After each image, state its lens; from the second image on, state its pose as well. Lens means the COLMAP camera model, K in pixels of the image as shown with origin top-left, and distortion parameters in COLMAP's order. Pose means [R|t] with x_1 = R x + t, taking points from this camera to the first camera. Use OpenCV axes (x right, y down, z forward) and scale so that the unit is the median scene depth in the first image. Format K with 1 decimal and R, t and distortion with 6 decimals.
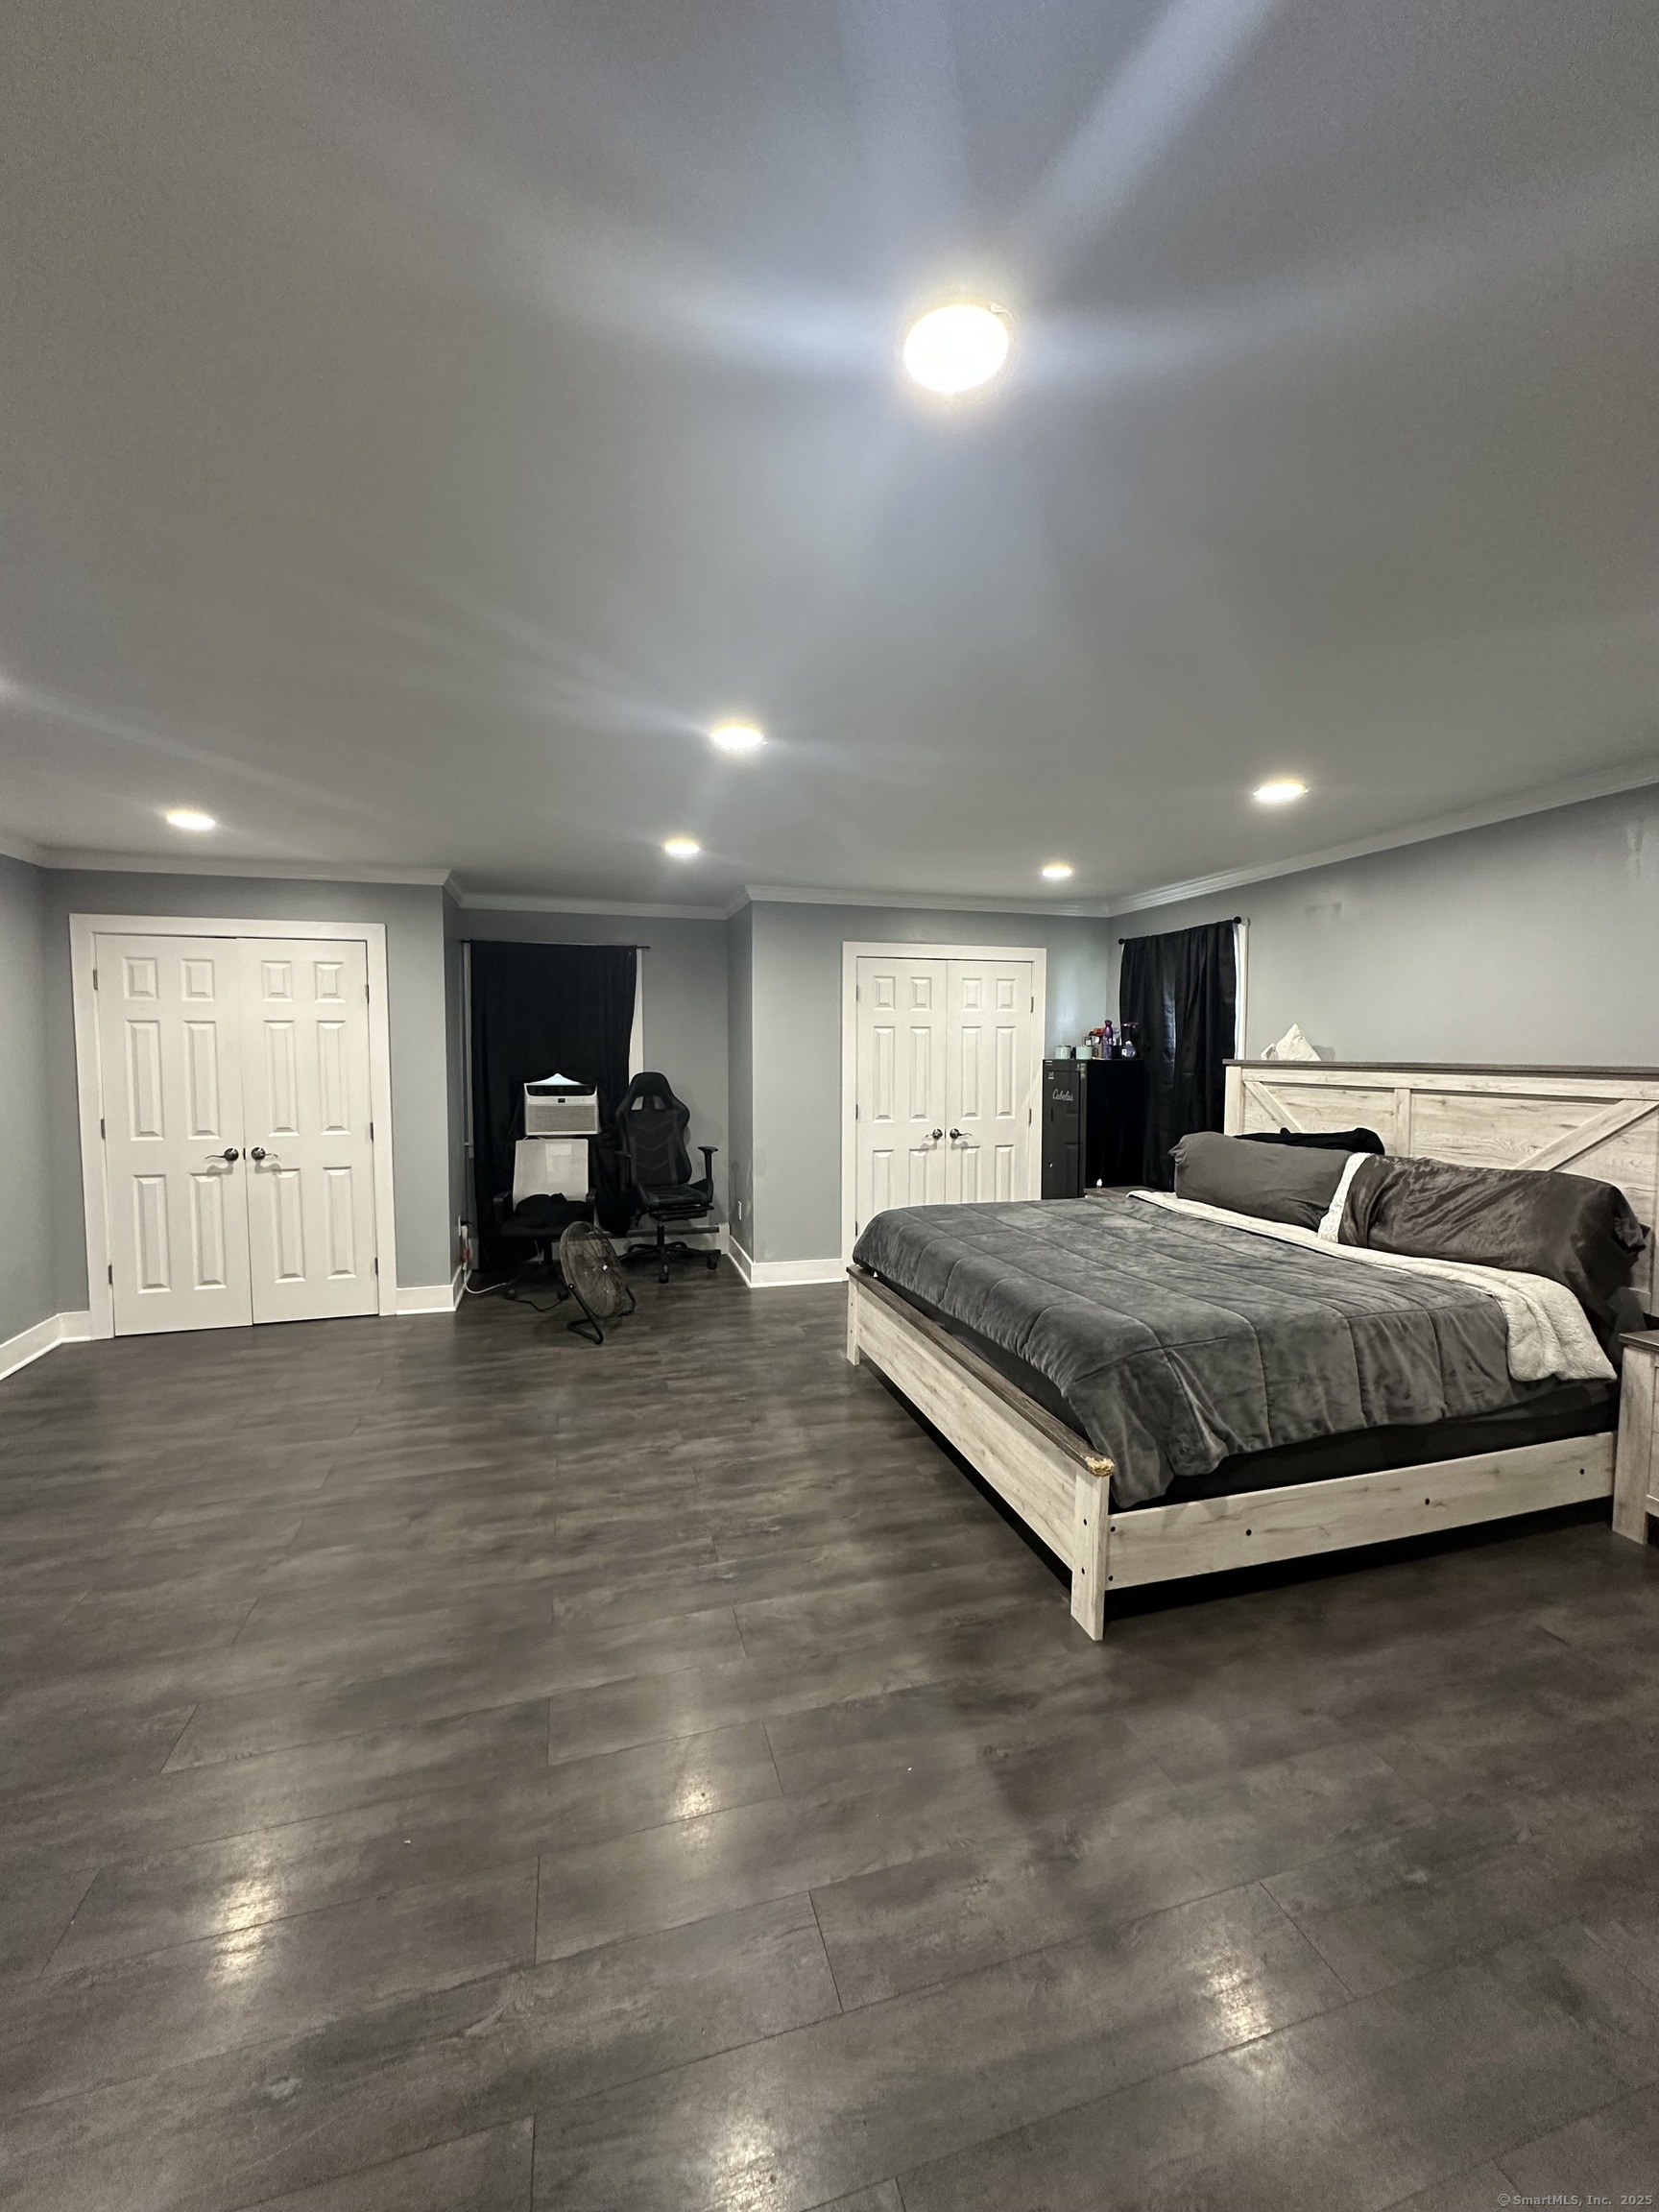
lens RADIAL K [[879.3, 0, 827.8], [0, 879.3, 1100.1], [0, 0, 1]] dist [-0.002262, 0.000545]
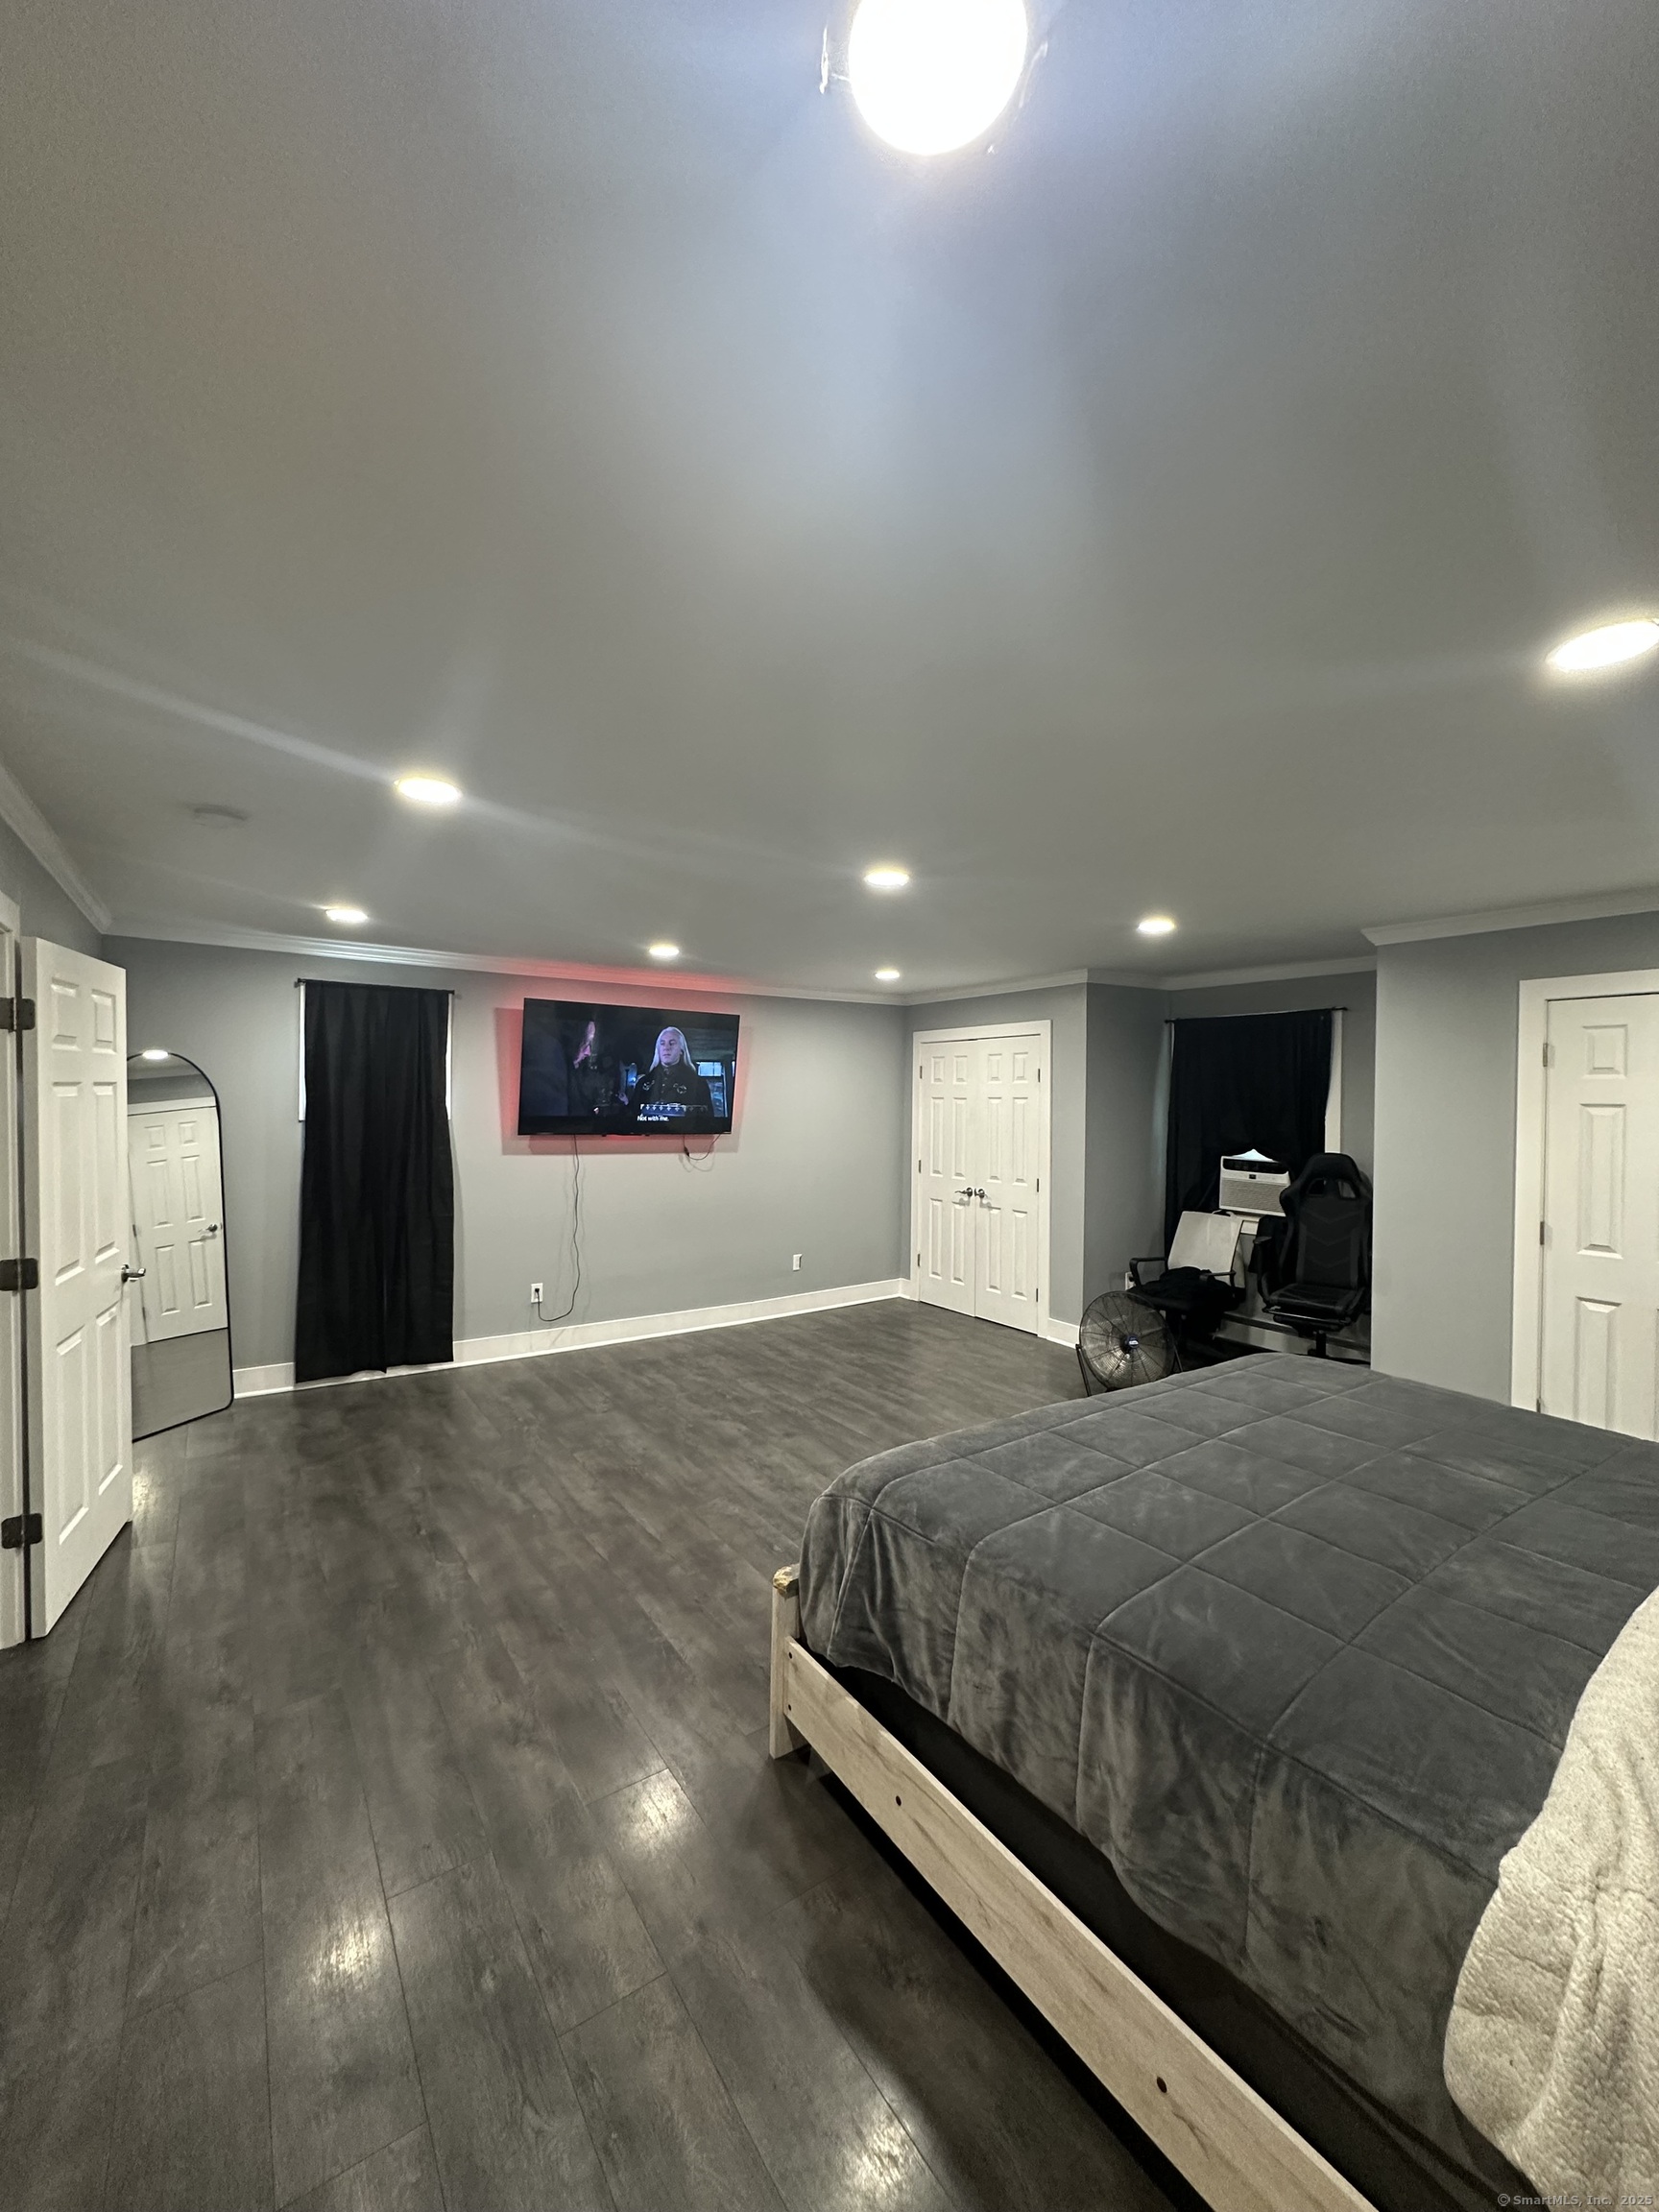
lens RADIAL K [[879.3, 0, 830.6], [0, 879.3, 1106.6], [0, 0, 1]] dist [-0.002262, 0.000545]
pose [[0.314025, 0.013922, -0.949313, 0.713753], [-0.065143, 0.997852, -0.006915, -0.061200], [0.947177, 0.064013, 0.314257, 0.403779]]
